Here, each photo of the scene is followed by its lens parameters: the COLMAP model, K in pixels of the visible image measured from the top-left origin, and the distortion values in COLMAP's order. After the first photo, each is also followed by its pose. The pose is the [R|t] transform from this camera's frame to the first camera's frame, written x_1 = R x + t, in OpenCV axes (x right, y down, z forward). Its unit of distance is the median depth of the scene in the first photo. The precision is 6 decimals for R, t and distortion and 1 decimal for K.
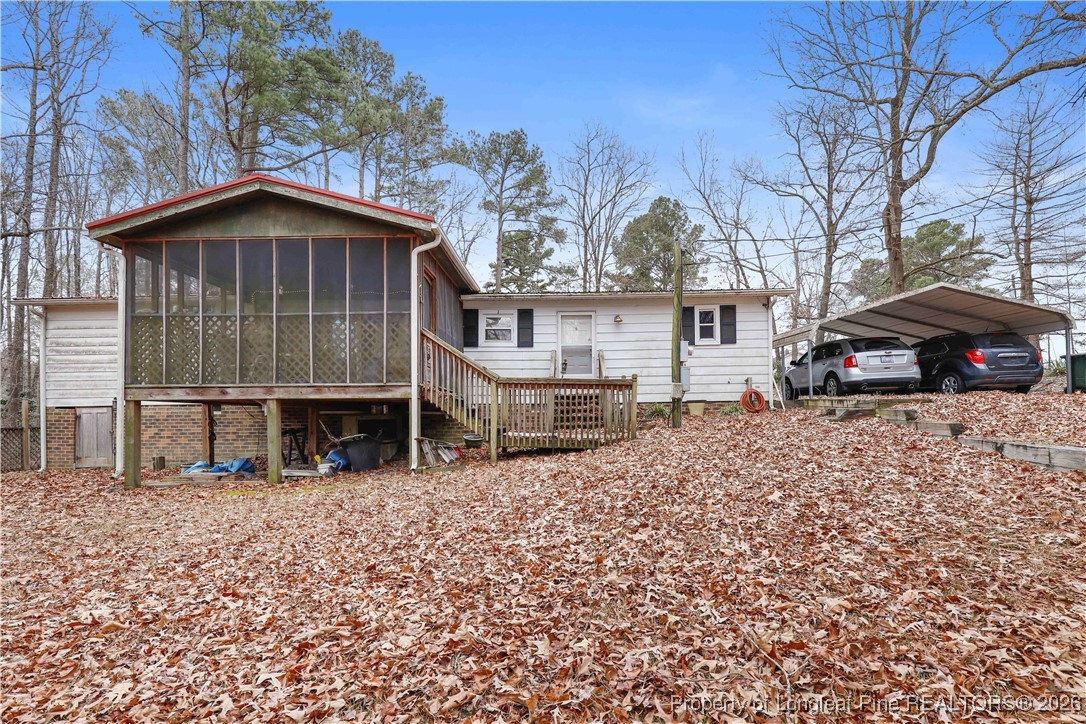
lens RADIAL K [[488.6, 0, 527.1], [0, 488.6, 380.8], [0, 0, 1]] dist [-0.003532, -0.000414]
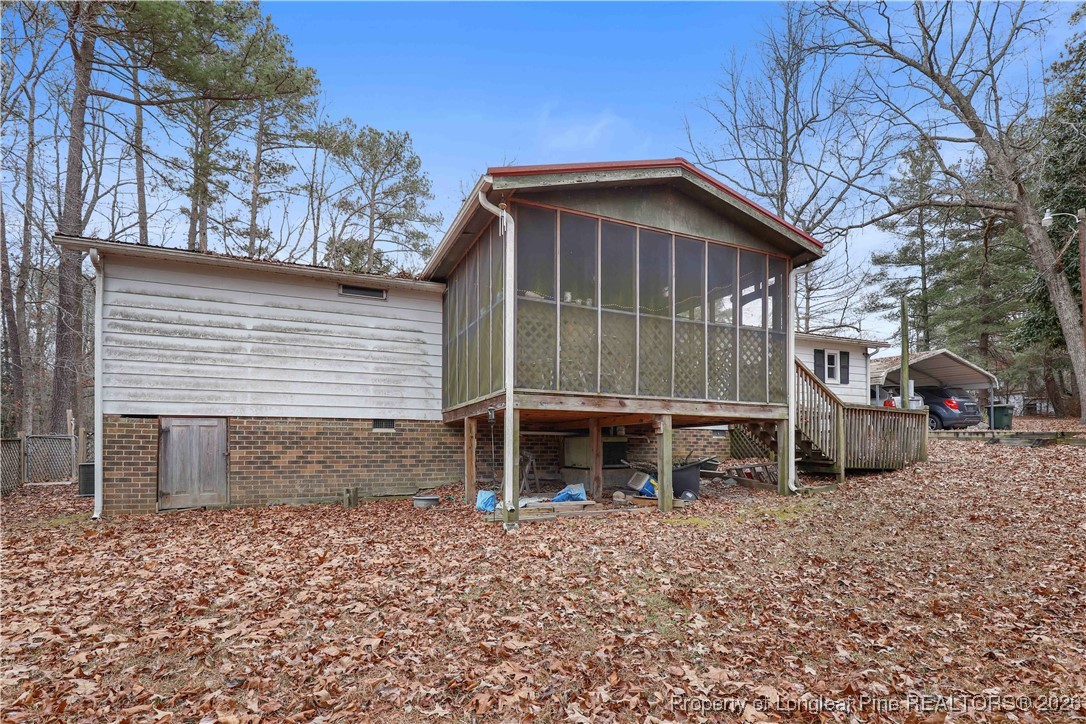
lens RADIAL K [[501.7, 0, 559.9], [0, 501.7, 409.2], [0, 0, 1]] dist [-0.004162, -0.000218]
pose [[0.908790, 0.043371, 0.414994, -0.724076], [-0.041045, 0.999052, -0.014527, 0.032973], [-0.415230, -0.003832, 0.909708, 0.172157]]
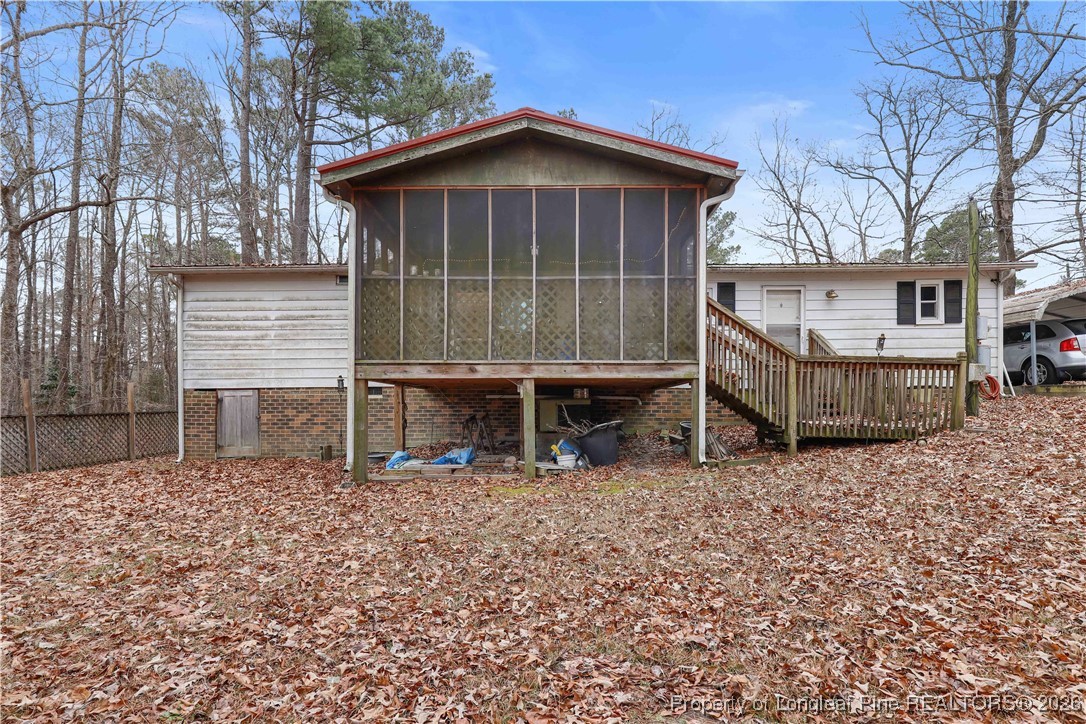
lens RADIAL K [[496.8, 0, 547.0], [0, 496.8, 369.1], [0, 0, 1]] dist [-0.002708, -0.000131]
pose [[0.999965, 0.006783, 0.004872, -0.333891], [-0.006775, 0.999976, -0.001617, 0.015056], [-0.004883, 0.001584, 0.999987, 0.095247]]
